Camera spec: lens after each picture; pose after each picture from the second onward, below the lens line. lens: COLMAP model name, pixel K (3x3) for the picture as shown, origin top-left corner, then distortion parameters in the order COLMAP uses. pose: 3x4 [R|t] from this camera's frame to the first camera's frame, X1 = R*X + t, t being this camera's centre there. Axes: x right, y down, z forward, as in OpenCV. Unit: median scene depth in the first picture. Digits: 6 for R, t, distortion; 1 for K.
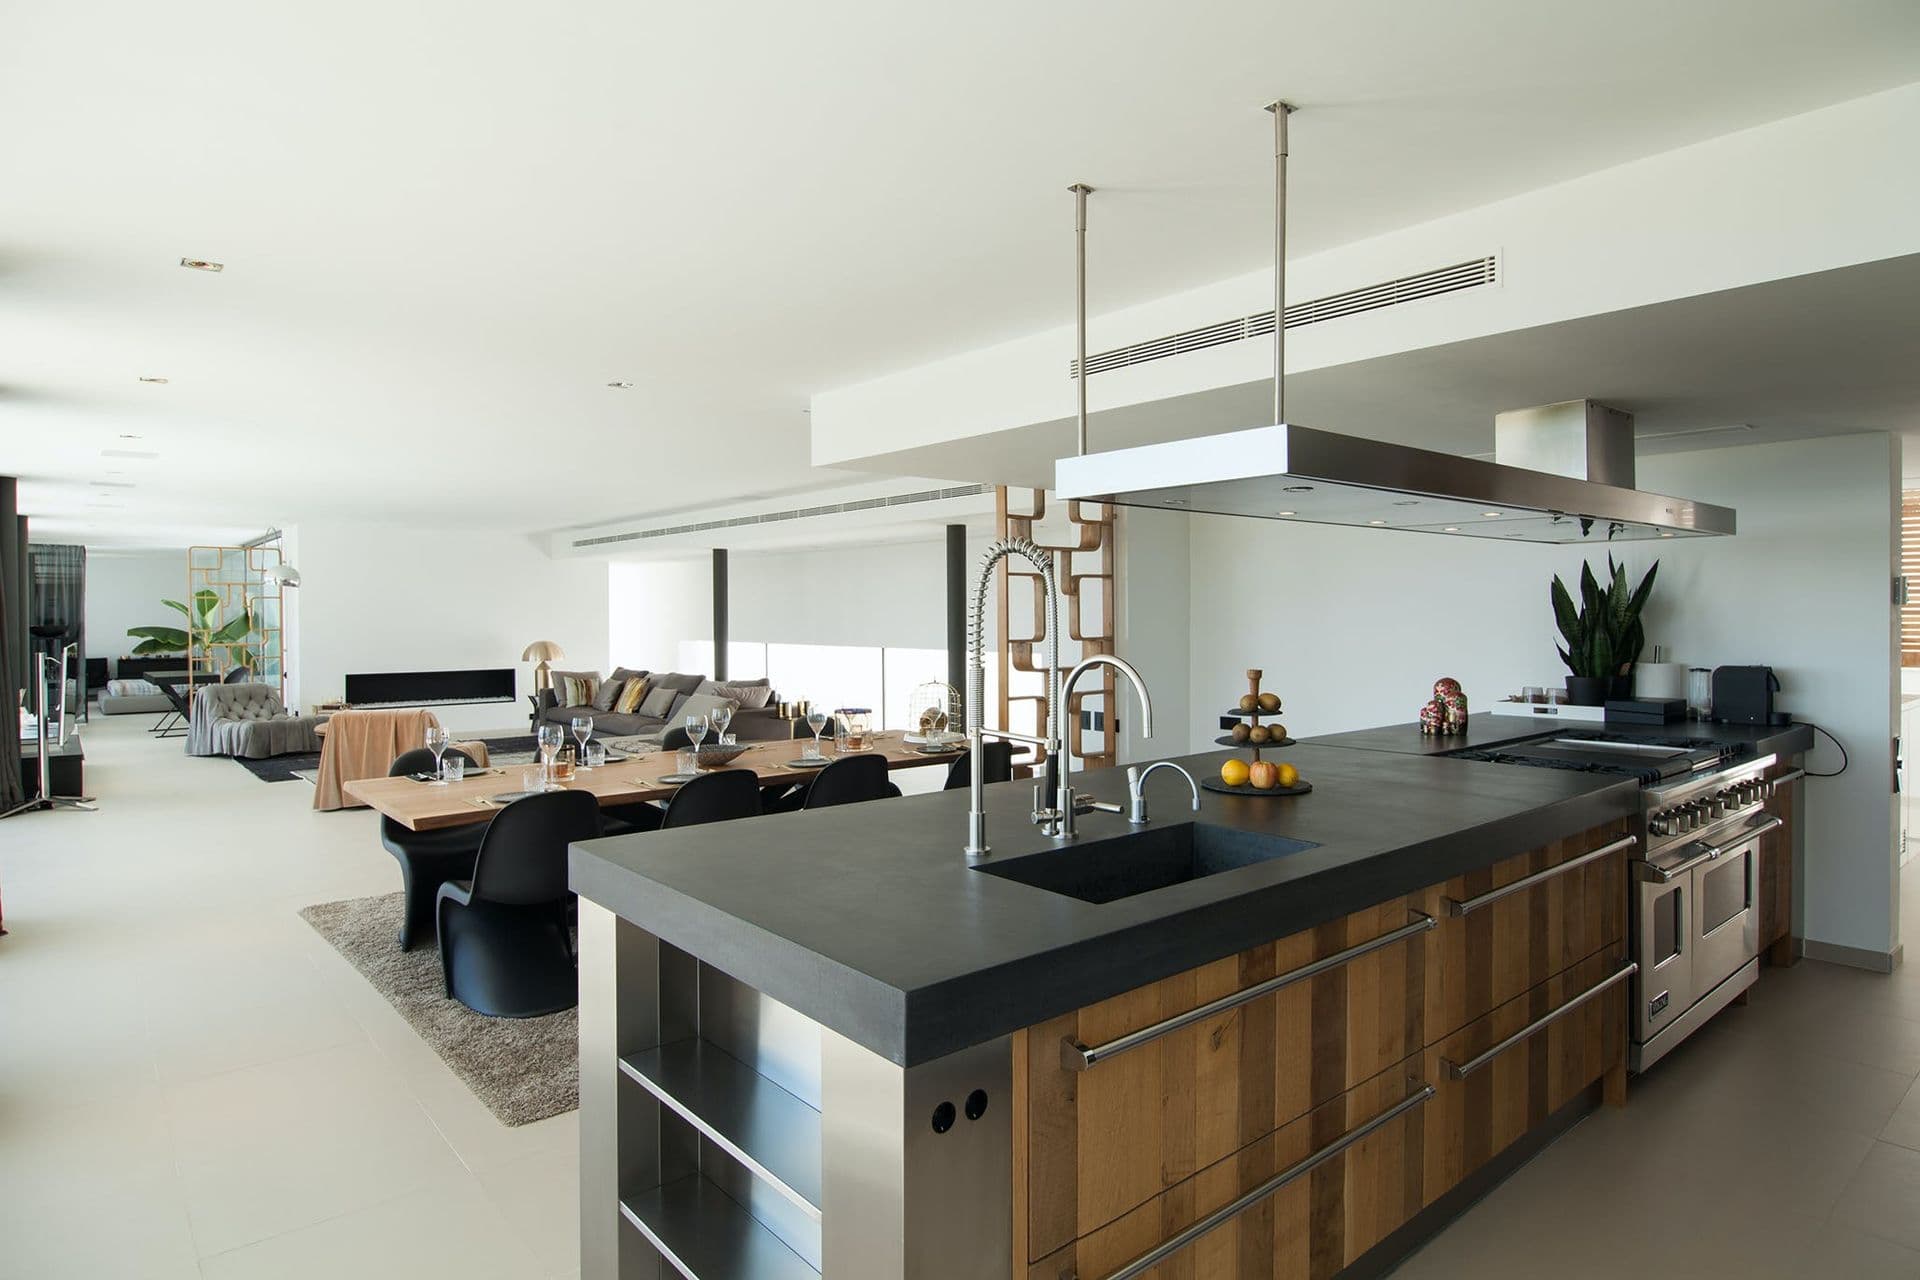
lens RADIAL K [[1048.2, 0, 925.1], [0, 1048.2, 636.4], [0, 0, 1]] dist [-0.001972, -0.001017]
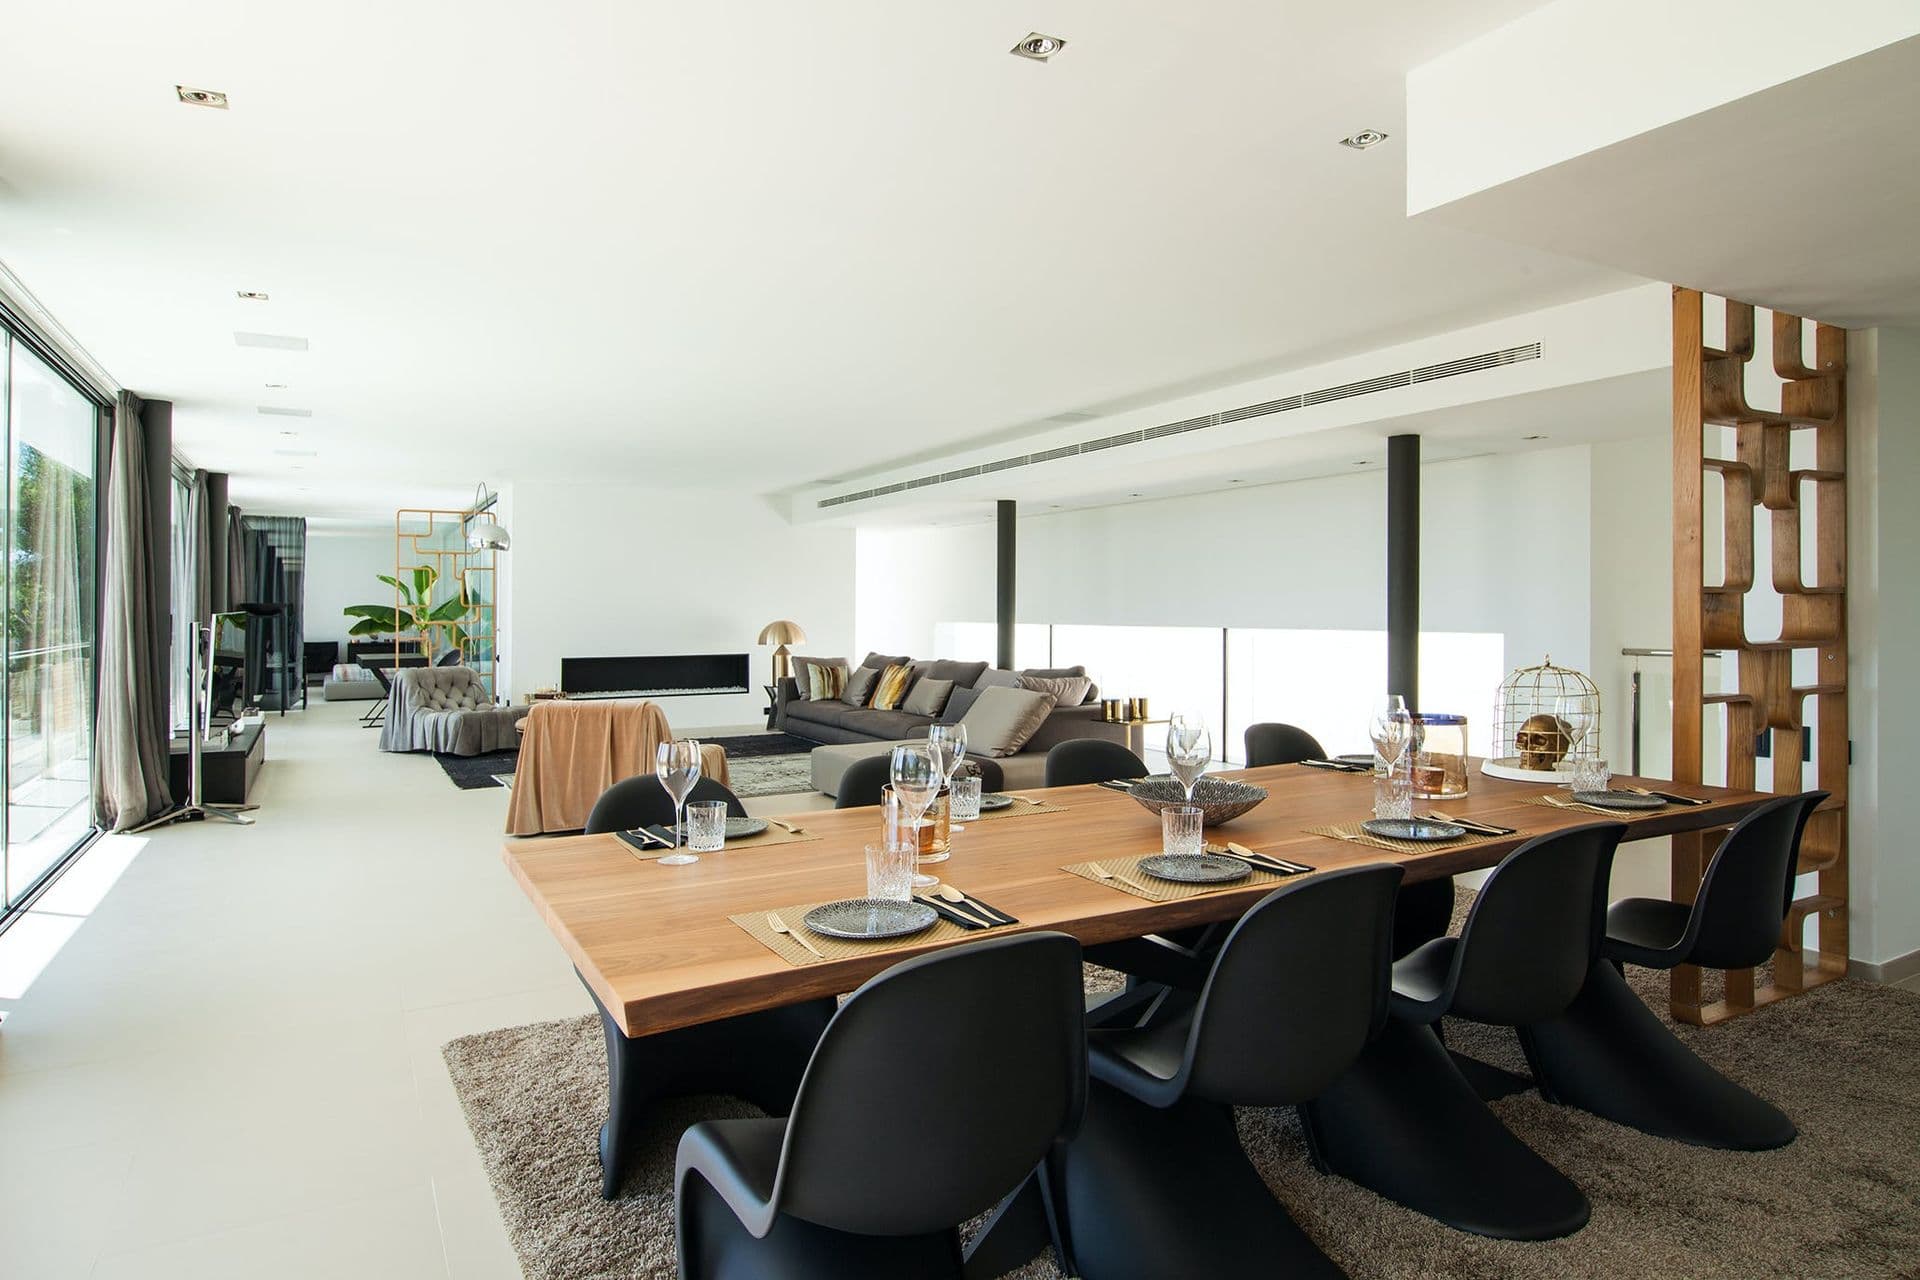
lens RADIAL K [[1083.5, 0, 957.0], [0, 1083.5, 588.1], [0, 0, 1]] dist [0.000564, -0.001638]
pose [[0.986026, -0.001339, -0.166585, -0.094955], [-0.005267, 0.999217, -0.039208, 0.013132], [0.166508, 0.039538, 0.985247, 0.195537]]
